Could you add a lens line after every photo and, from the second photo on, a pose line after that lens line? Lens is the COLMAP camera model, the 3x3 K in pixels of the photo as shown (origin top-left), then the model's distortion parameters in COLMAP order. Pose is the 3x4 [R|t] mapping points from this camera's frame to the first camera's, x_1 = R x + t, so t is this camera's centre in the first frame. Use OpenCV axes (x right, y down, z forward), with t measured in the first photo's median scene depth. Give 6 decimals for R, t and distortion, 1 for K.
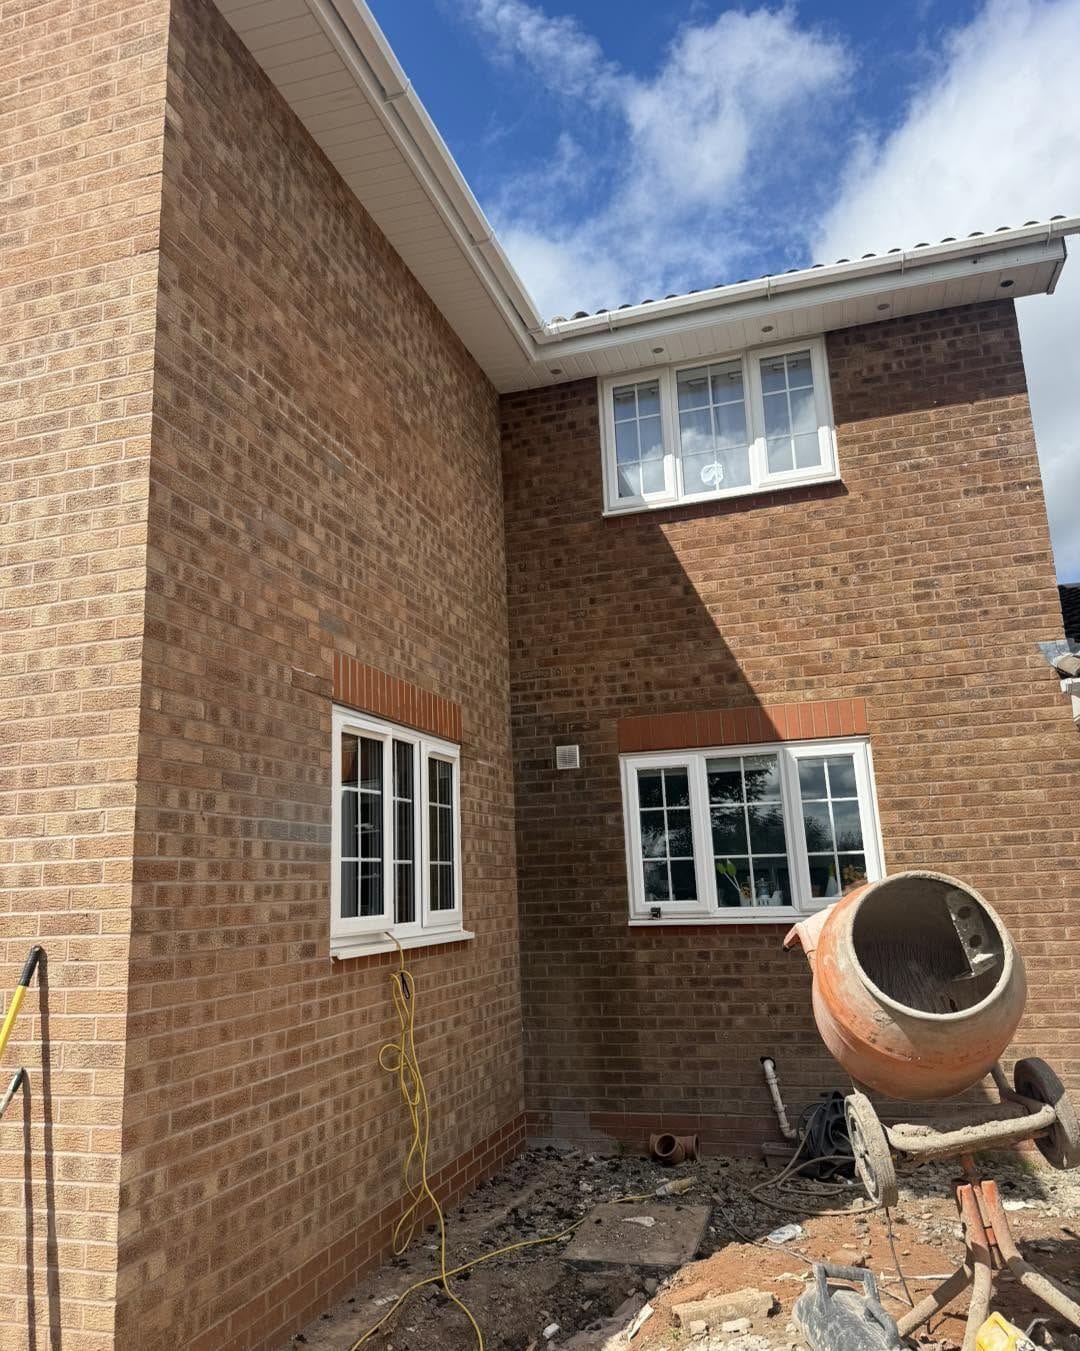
lens RADIAL K [[1006.4, 0, 534.3], [0, 1006.4, 687.5], [0, 0, 1]] dist [0.029489, -0.049503]
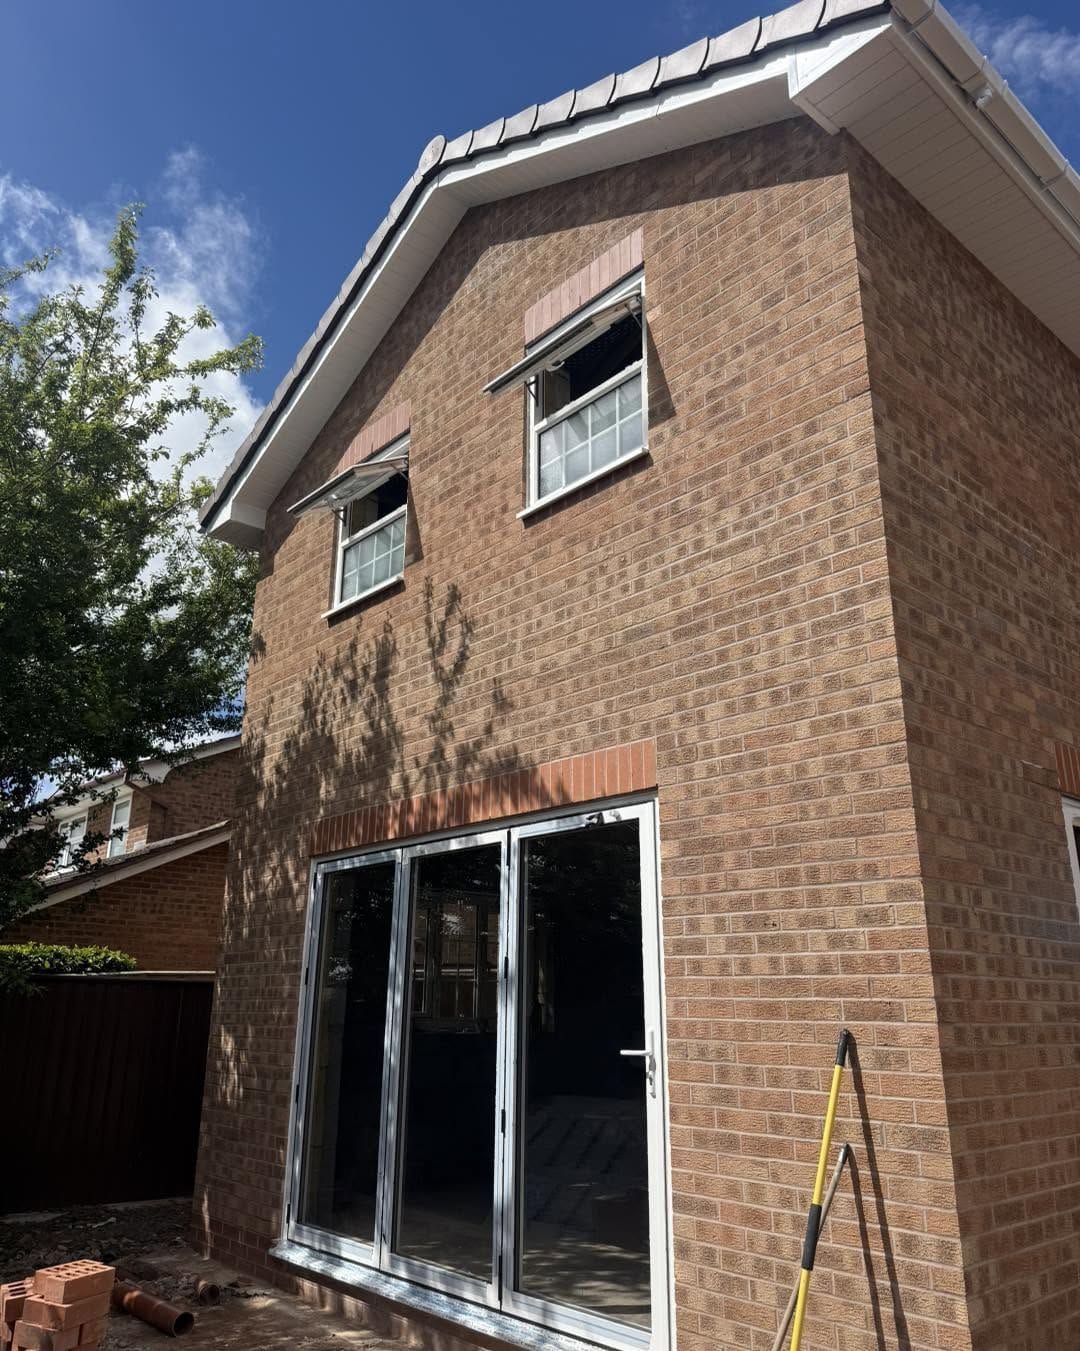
lens RADIAL K [[1006.4, 0, 525.7], [0, 1006.4, 700.9], [0, 0, 1]] dist [0.029489, -0.049503]
pose [[0.850163, -0.101911, -0.516563, -0.157268], [0.058601, 0.993309, -0.099519, -0.009103], [0.523249, 0.054337, 0.850446, -0.118904]]
